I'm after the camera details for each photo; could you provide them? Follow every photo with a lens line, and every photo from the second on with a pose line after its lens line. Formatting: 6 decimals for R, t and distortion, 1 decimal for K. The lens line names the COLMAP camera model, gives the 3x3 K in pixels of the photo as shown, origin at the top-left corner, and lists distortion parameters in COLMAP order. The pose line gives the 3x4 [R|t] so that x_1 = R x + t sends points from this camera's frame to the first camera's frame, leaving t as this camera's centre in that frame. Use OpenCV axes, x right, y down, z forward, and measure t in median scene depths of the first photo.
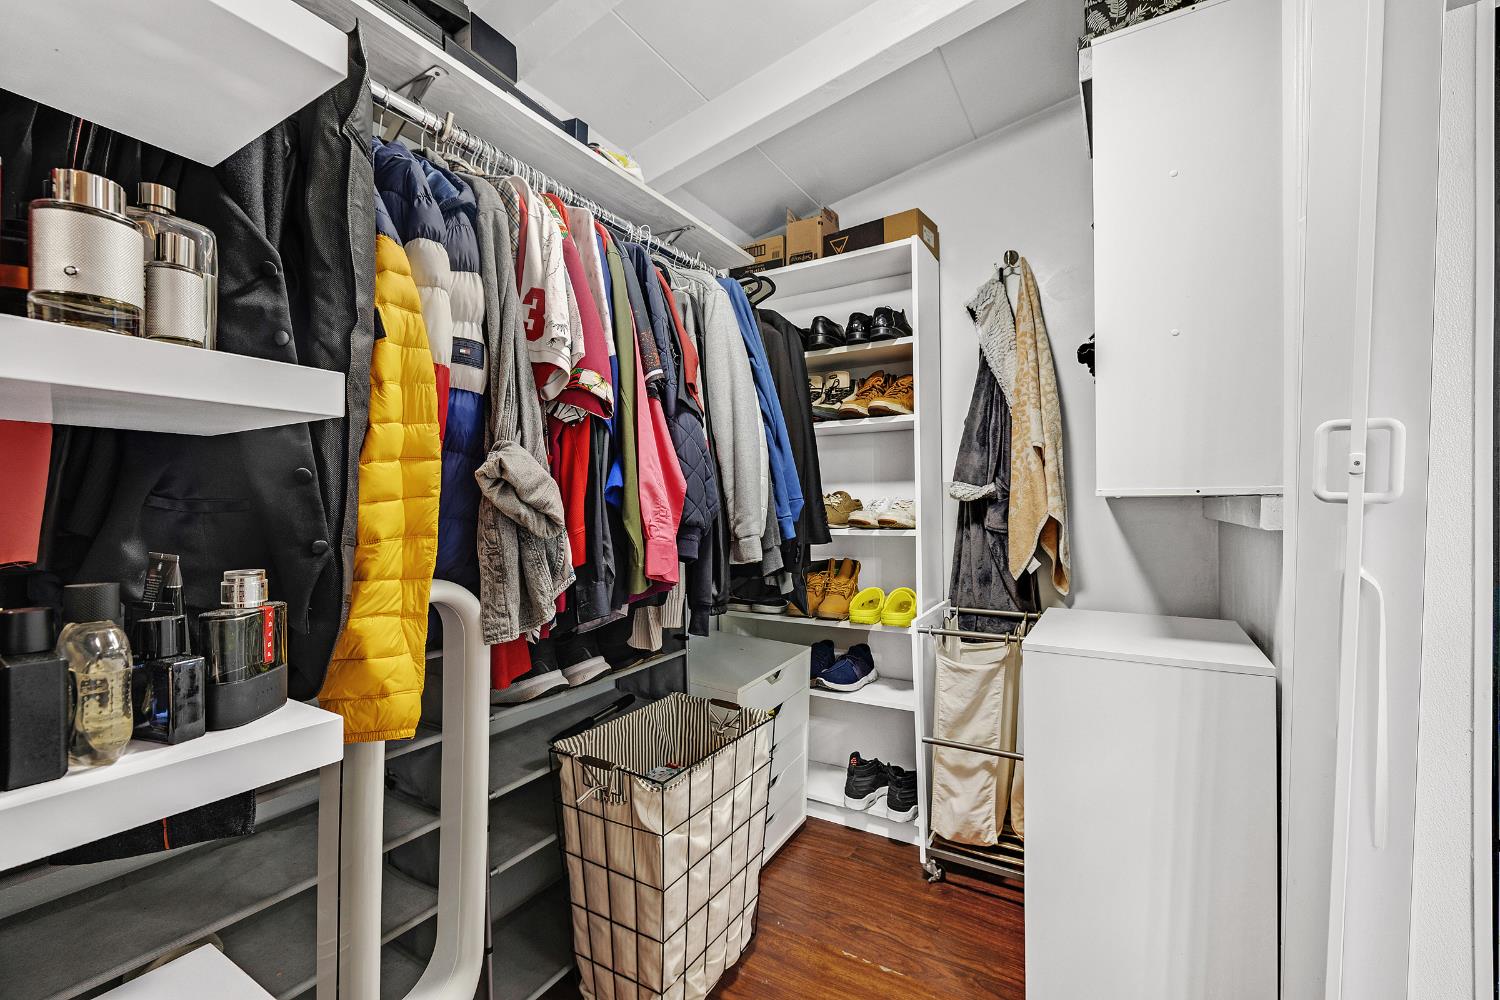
lens RADIAL K [[616.6, 0, 748.2], [0, 616.6, 500.9], [0, 0, 1]] dist [-0.008264, 0.000818]
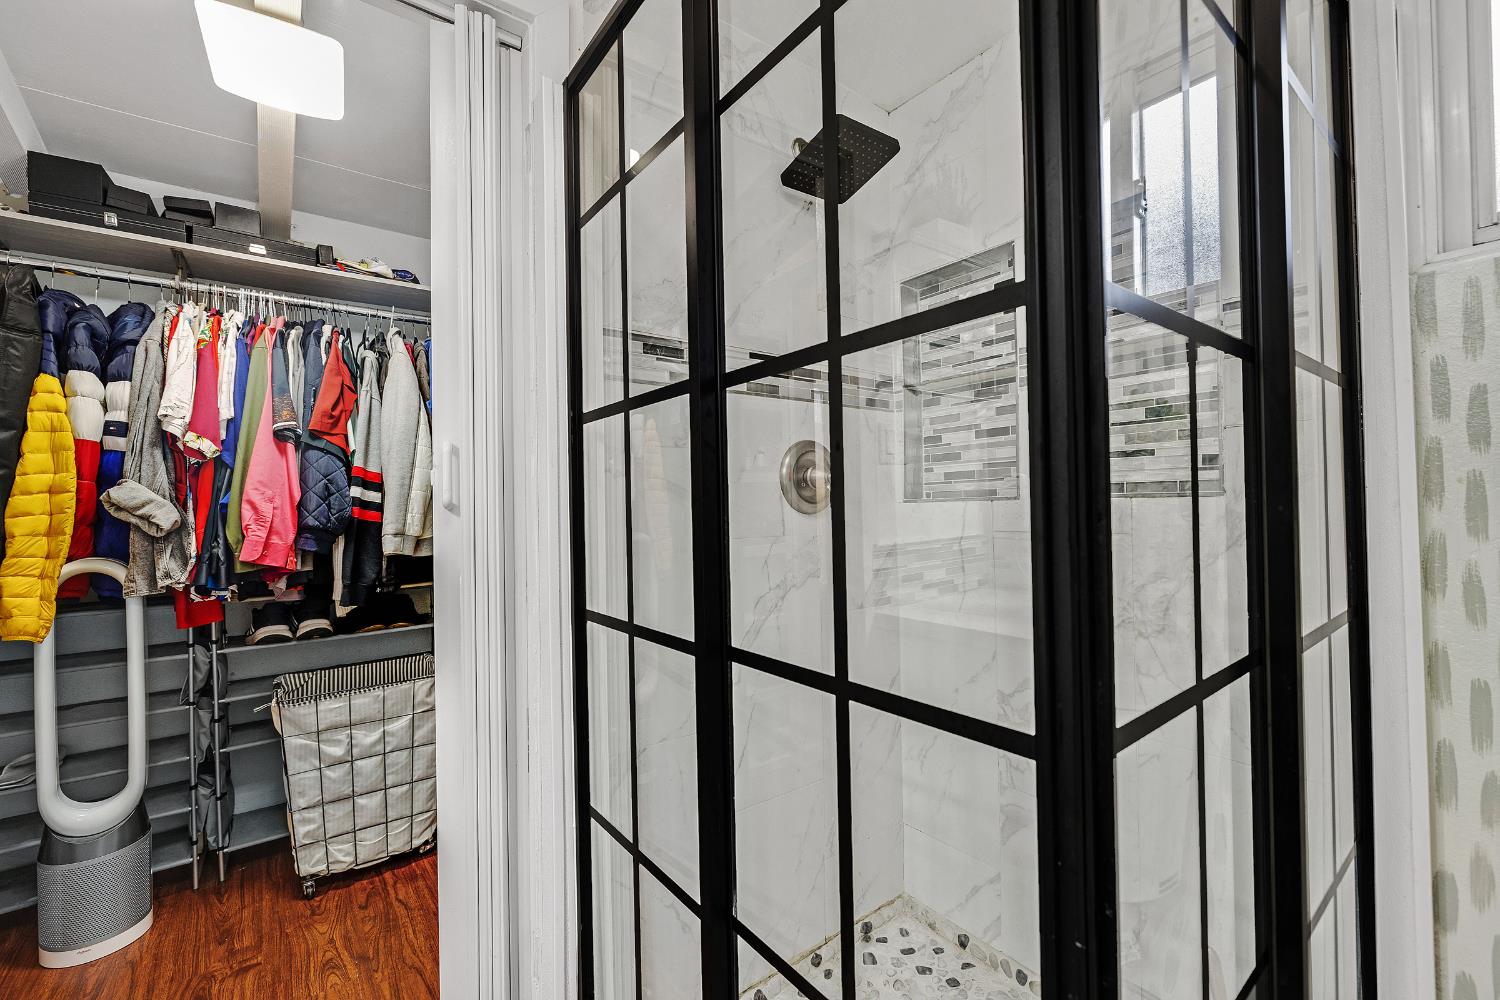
lens RADIAL K [[616.6, 0, 752.1], [0, 616.6, 500.9], [0, 0, 1]] dist [-0.008264, 0.000818]
pose [[0.926359, -0.014139, -0.376377, 1.870332], [0.015800, 0.999874, 0.001326, -0.012057], [0.376310, -0.007175, 0.926466, 0.079006]]
